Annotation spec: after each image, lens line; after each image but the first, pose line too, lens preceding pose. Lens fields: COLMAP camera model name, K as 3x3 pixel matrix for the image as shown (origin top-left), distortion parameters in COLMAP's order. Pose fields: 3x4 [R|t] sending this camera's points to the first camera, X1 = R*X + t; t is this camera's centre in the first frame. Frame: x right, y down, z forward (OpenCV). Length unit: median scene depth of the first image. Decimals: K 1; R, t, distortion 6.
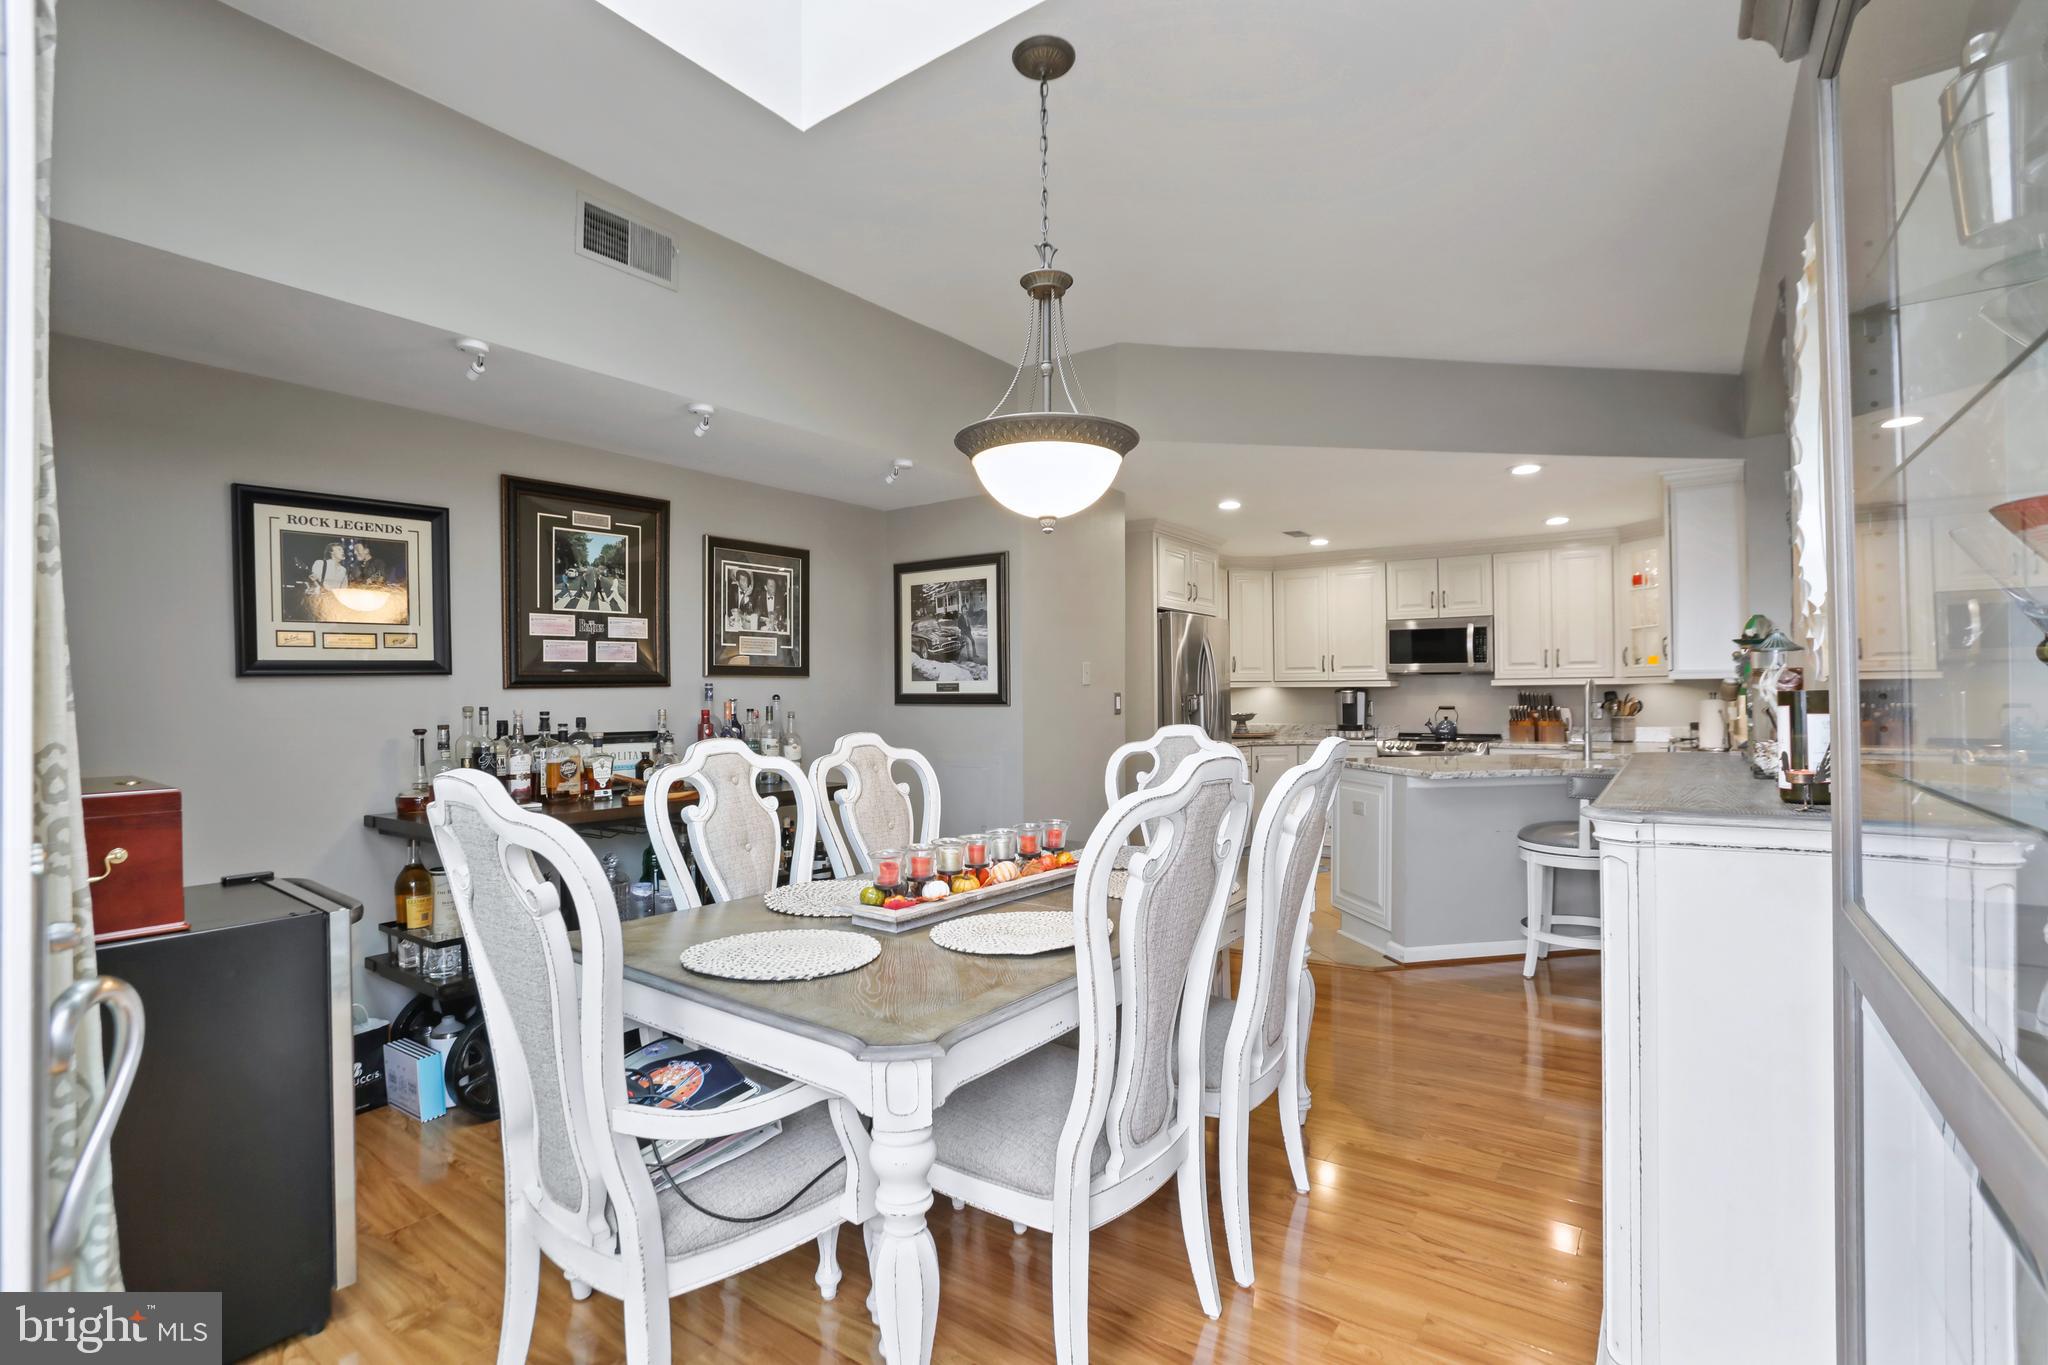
lens RADIAL K [[948.0, 0, 1032.7], [0, 948.0, 678.0], [0, 0, 1]] dist [-0.067156, 0.024212]
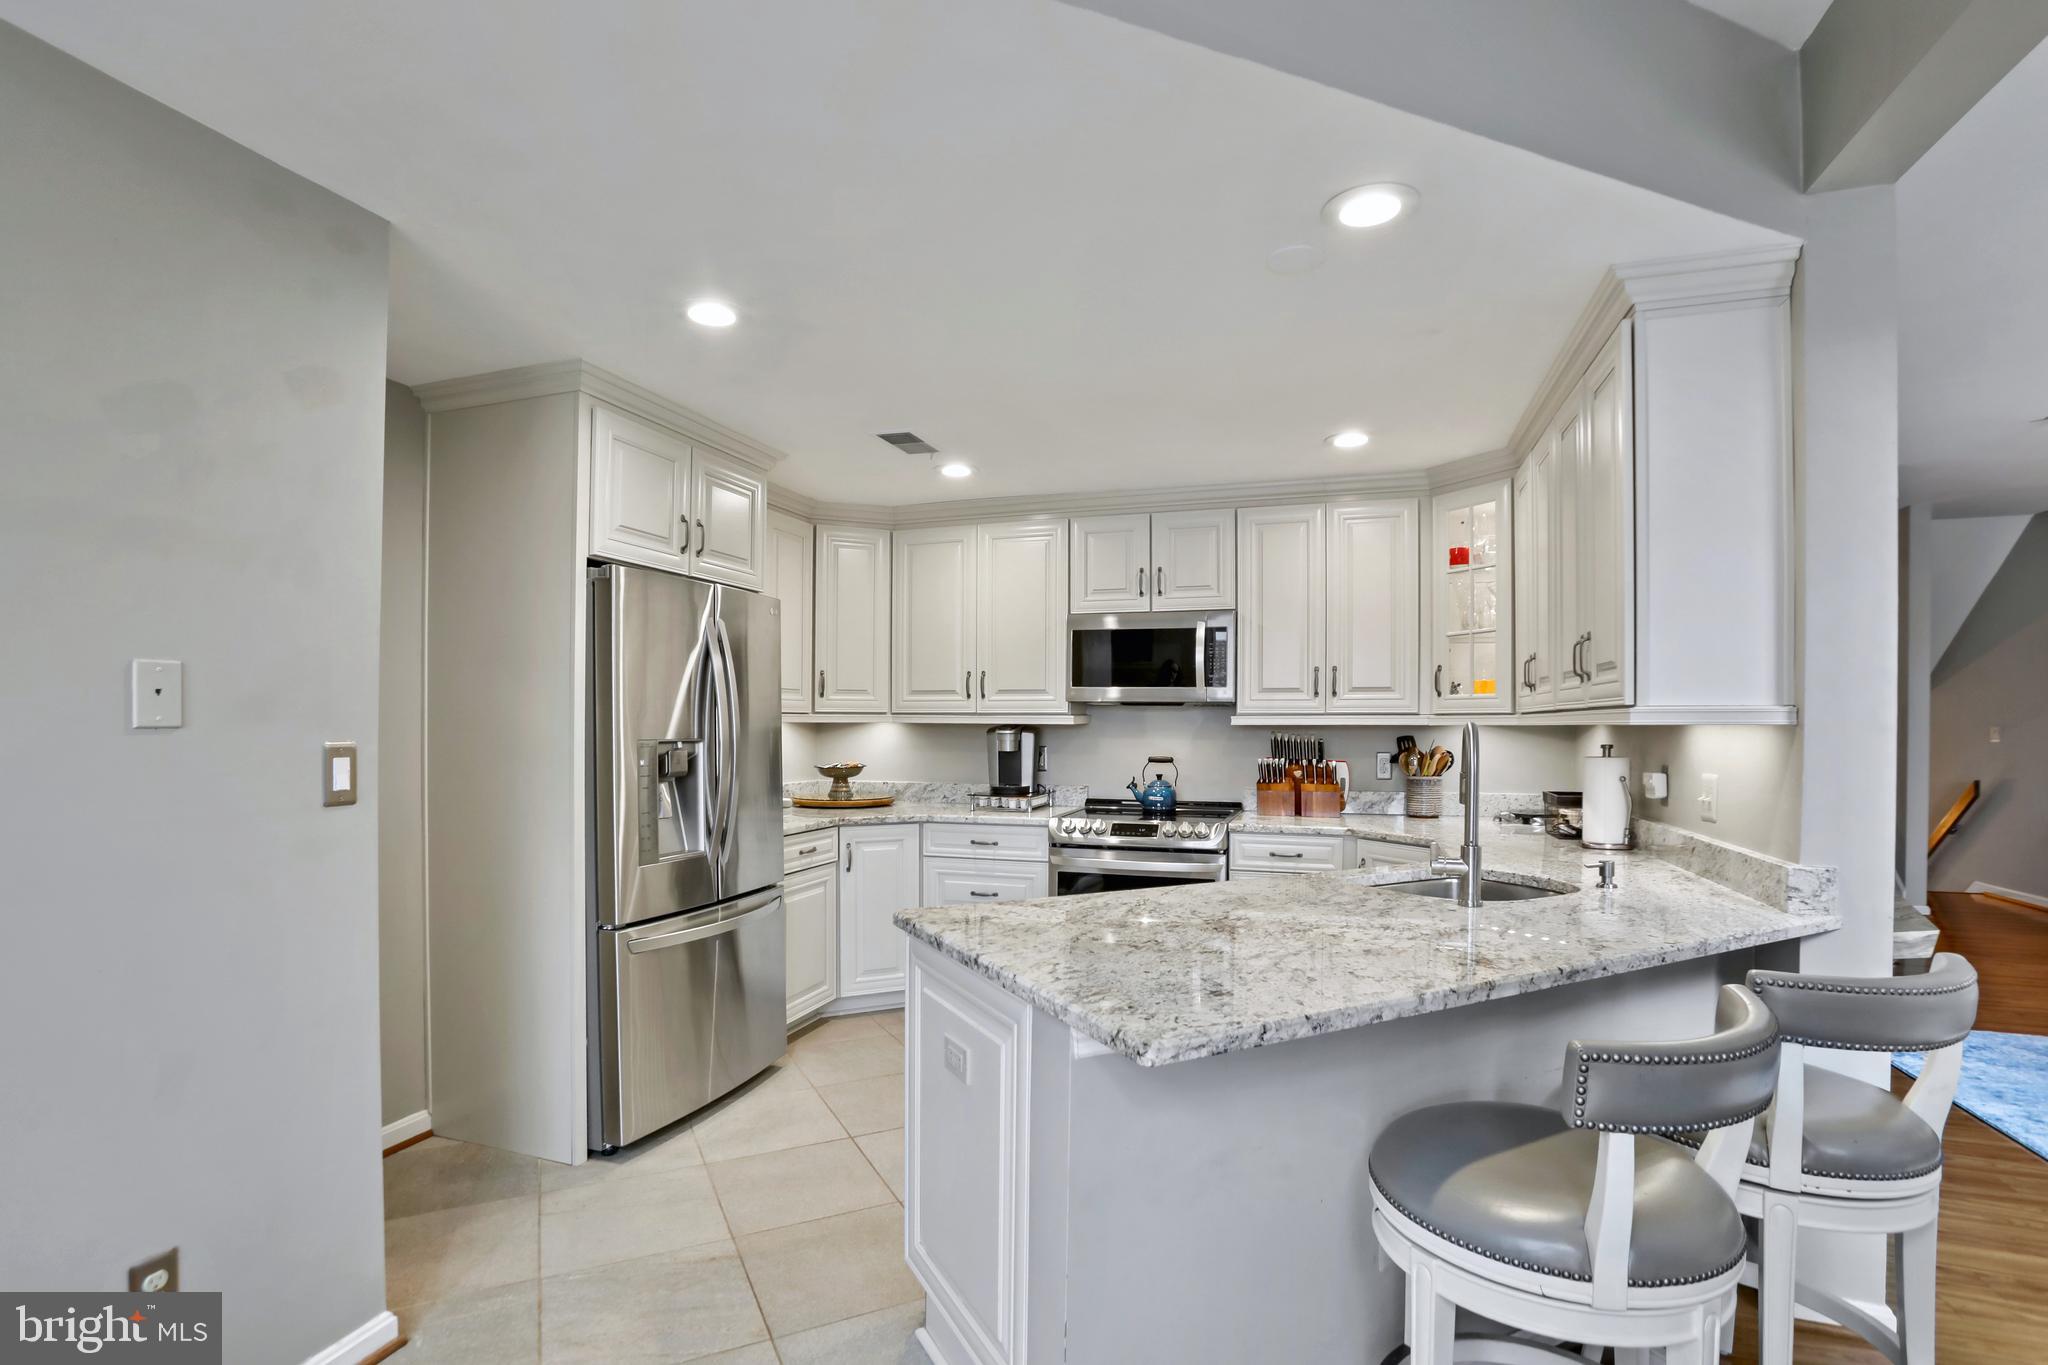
lens RADIAL K [[948.0, 0, 1027.2], [0, 948.0, 707.5], [0, 0, 1]] dist [-0.067156, 0.024212]
pose [[0.958419, 0.011403, 0.285138, 0.225161], [-0.012798, 0.999914, 0.003030, -0.004070], [-0.285079, -0.006553, 0.958482, 0.535348]]
